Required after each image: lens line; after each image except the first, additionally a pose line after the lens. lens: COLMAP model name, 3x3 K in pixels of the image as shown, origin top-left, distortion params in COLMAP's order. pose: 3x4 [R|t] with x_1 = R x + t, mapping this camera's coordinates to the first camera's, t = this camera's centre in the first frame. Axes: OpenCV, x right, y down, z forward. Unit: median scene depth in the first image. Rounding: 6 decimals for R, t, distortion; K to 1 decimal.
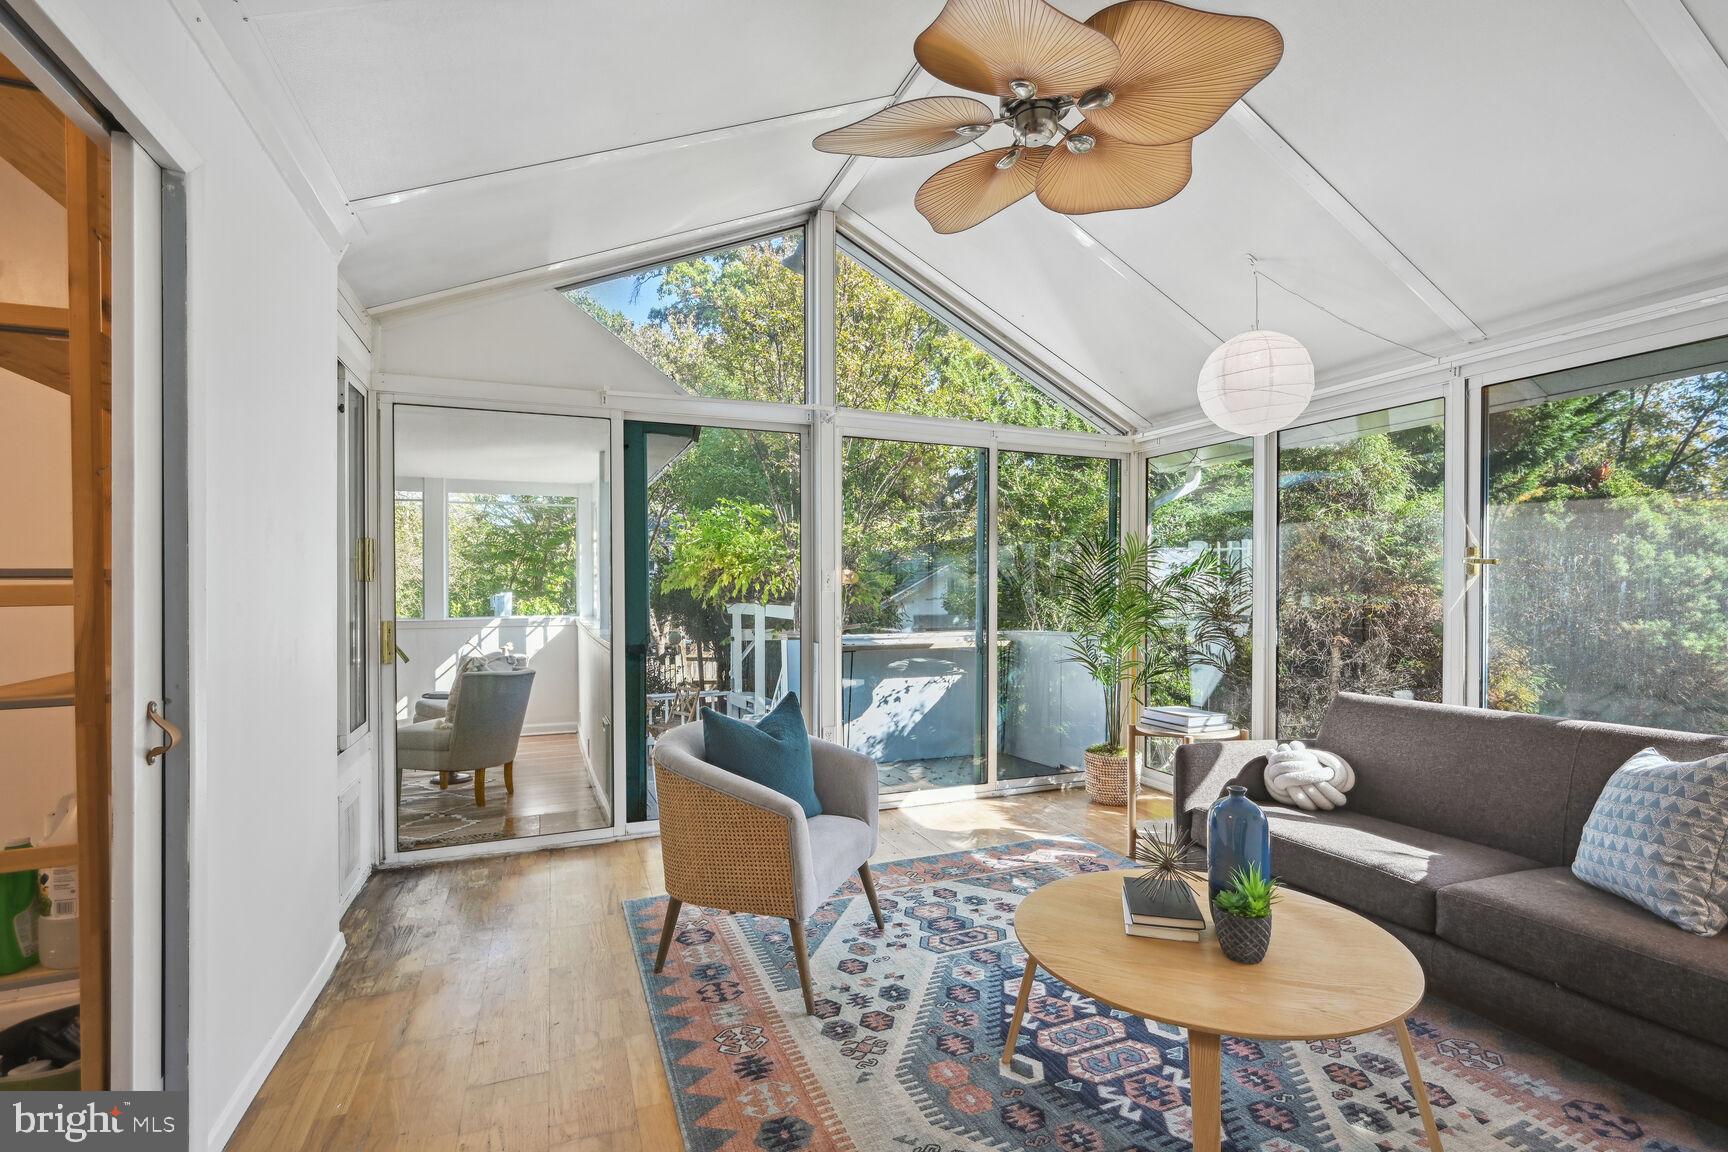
lens RADIAL K [[799.0, 0, 868.1], [0, 799.0, 584.2], [0, 0, 1]] dist [-0.003634, -0.000319]
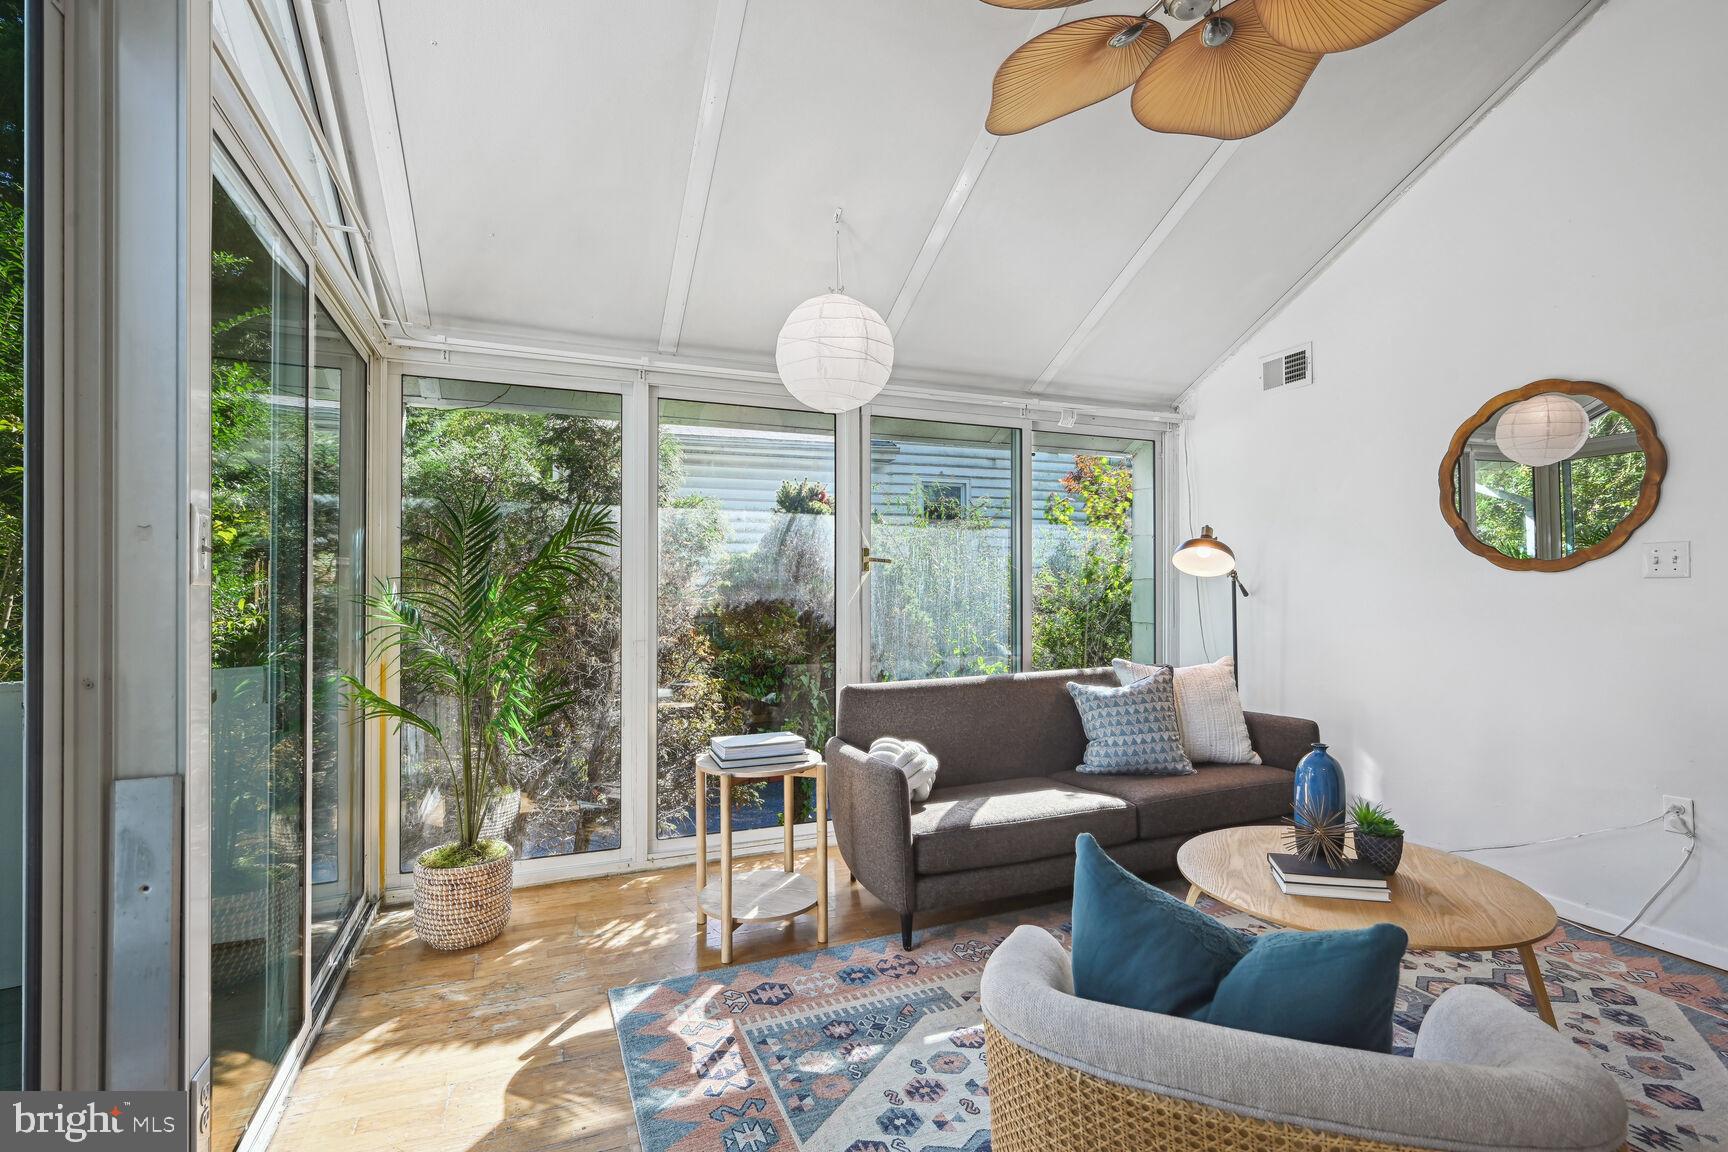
lens RADIAL K [[799.0, 0, 871.4], [0, 799.0, 588.8], [0, 0, 1]] dist [-0.003634, -0.000319]
pose [[-0.018579, 0.007483, 0.999799, -0.378503], [-0.002622, 0.999968, -0.007533, 0.017390], [-0.999824, -0.002761, -0.018559, 0.889995]]
